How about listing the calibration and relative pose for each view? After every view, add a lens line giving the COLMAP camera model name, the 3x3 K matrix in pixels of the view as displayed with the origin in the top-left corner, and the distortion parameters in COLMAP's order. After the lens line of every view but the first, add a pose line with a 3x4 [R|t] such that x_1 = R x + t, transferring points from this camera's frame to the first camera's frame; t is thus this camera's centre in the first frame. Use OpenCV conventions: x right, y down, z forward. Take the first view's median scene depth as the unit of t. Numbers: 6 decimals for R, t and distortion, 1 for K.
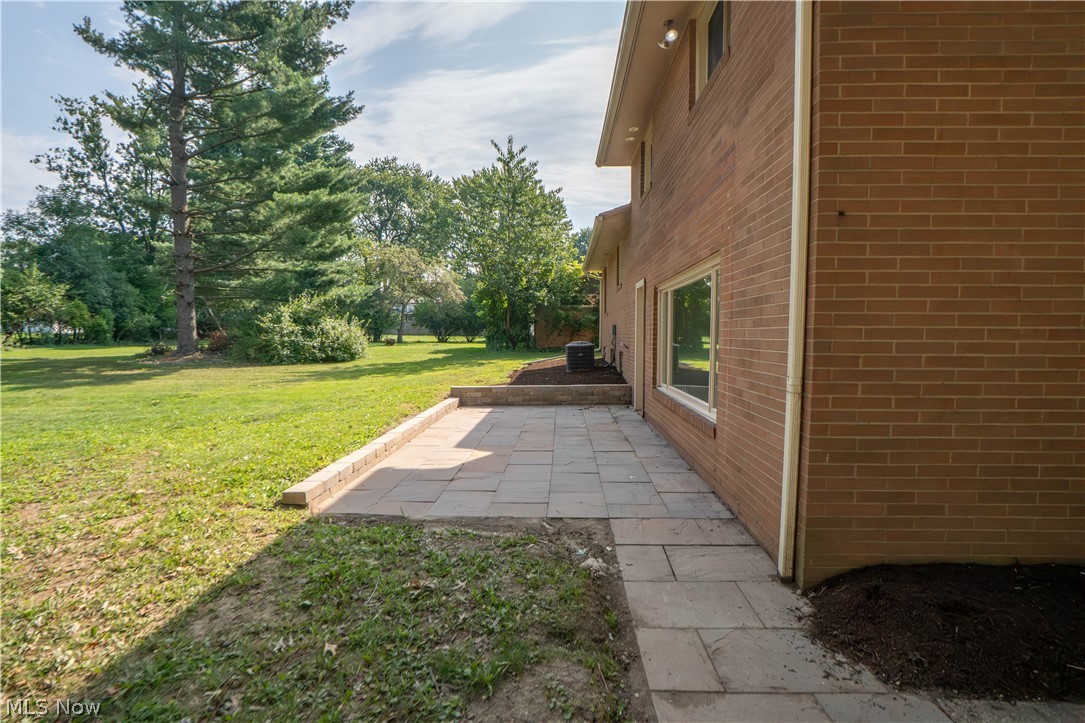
lens RADIAL K [[520.5, 0, 540.3], [0, 520.5, 368.6], [0, 0, 1]] dist [-0.024478, 0.000145]
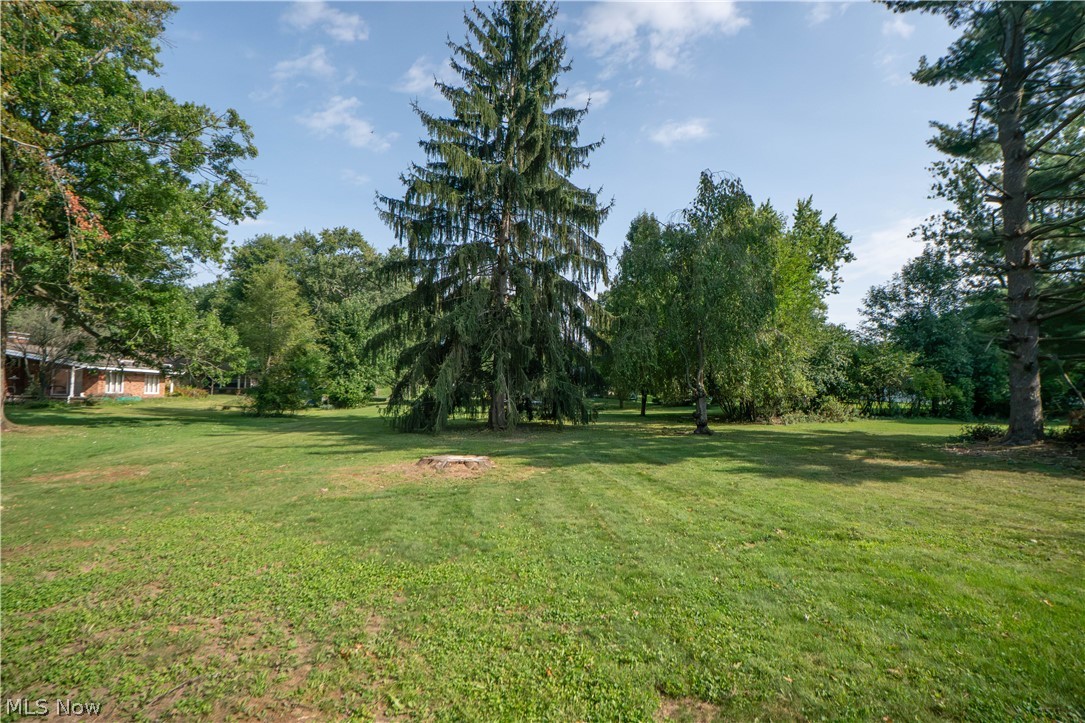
lens RADIAL K [[520.5, 0, 540.3], [0, 520.5, 368.6], [0, 0, 1]] dist [-0.024478, 0.000145]
pose [[0.096322, -0.045878, -0.994292, -0.100067], [-0.088767, 0.994561, -0.054490, -0.035654], [0.991384, 0.093509, 0.091726, 0.348668]]
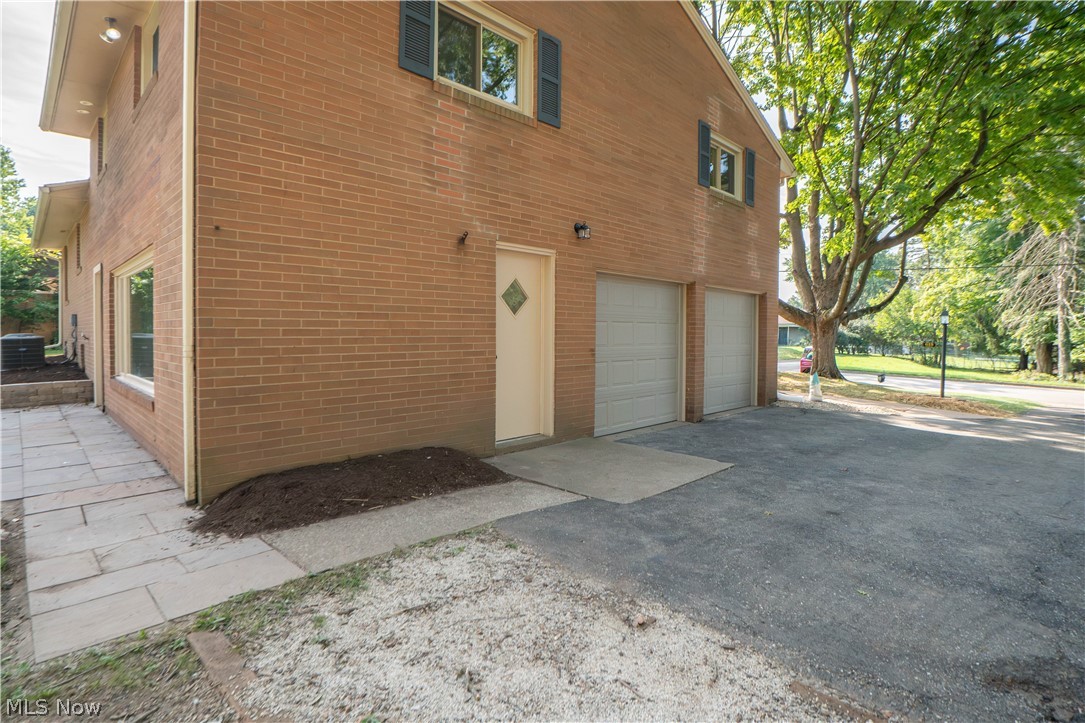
lens RADIAL K [[543.8, 0, 540.4], [0, 543.8, 342.2], [0, 0, 1]] dist [-0.046453, 0.010469]
pose [[0.680731, -0.013209, 0.732414, 0.042723], [0.048531, 0.998454, -0.027099, 0.036194], [-0.730924, 0.053991, 0.680320, -0.239732]]
